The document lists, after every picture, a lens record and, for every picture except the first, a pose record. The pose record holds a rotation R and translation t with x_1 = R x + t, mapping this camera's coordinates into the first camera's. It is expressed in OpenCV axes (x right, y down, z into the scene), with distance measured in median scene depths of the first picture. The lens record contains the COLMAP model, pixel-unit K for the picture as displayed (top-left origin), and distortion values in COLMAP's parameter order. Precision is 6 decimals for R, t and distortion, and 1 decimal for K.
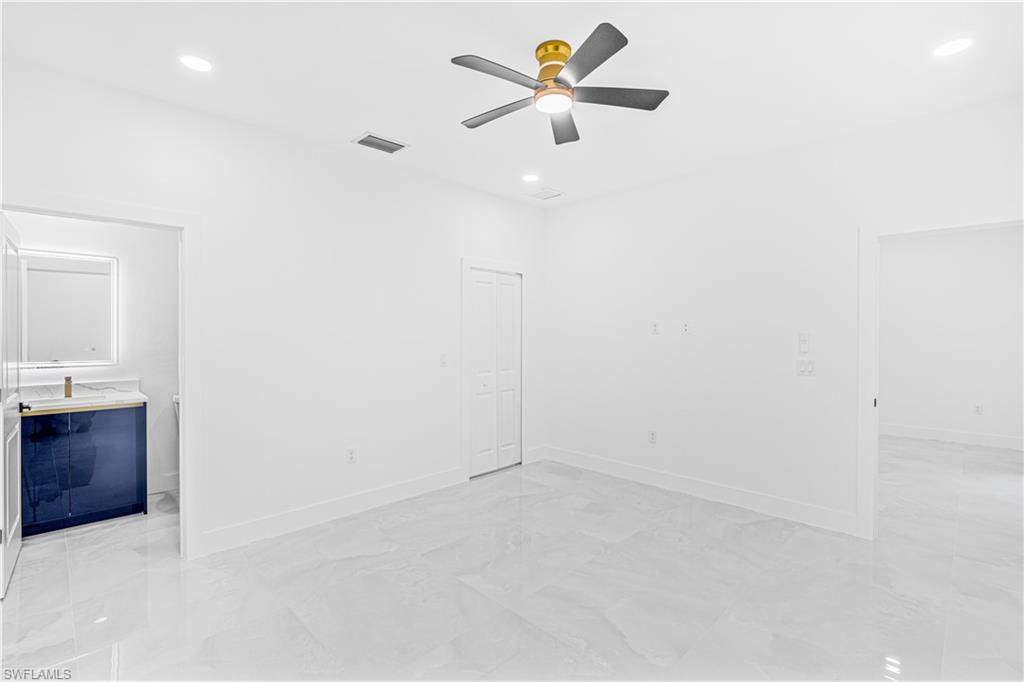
lens RADIAL K [[466.3, 0, 510.6], [0, 466.3, 335.9], [0, 0, 1]] dist [0.001224, 0.000335]
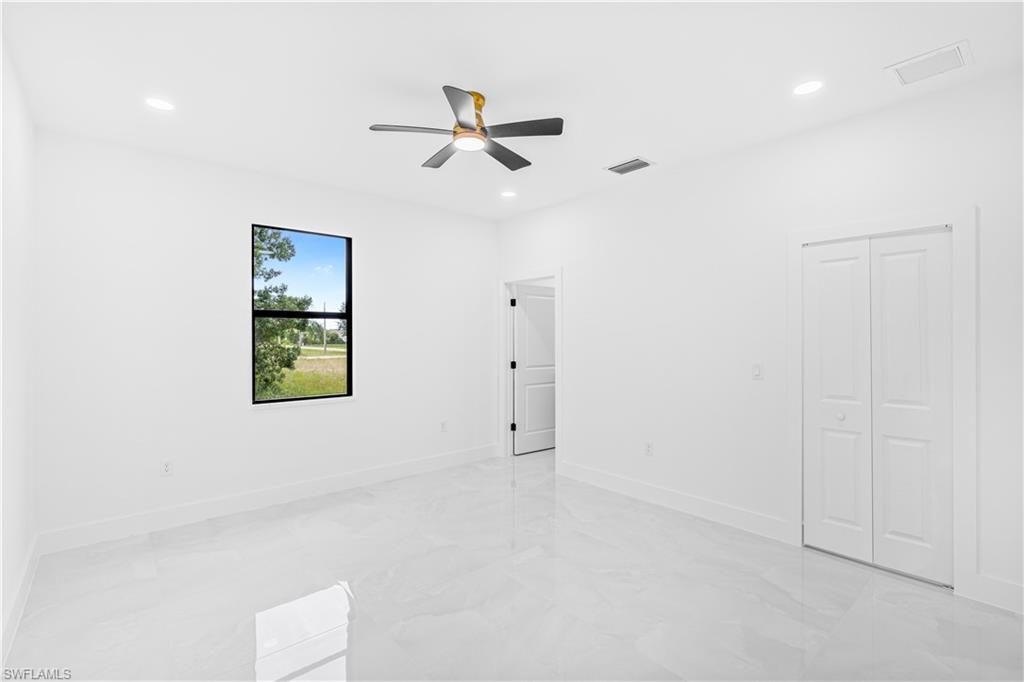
lens RADIAL K [[466.3, 0, 506.4], [0, 466.3, 334.9], [0, 0, 1]] dist [0.001224, 0.000335]
pose [[-0.065990, -0.003199, -0.997815, 0.660115], [-0.002369, 0.999993, -0.003049, -0.007845], [0.997817, 0.002162, -0.065998, 0.615539]]
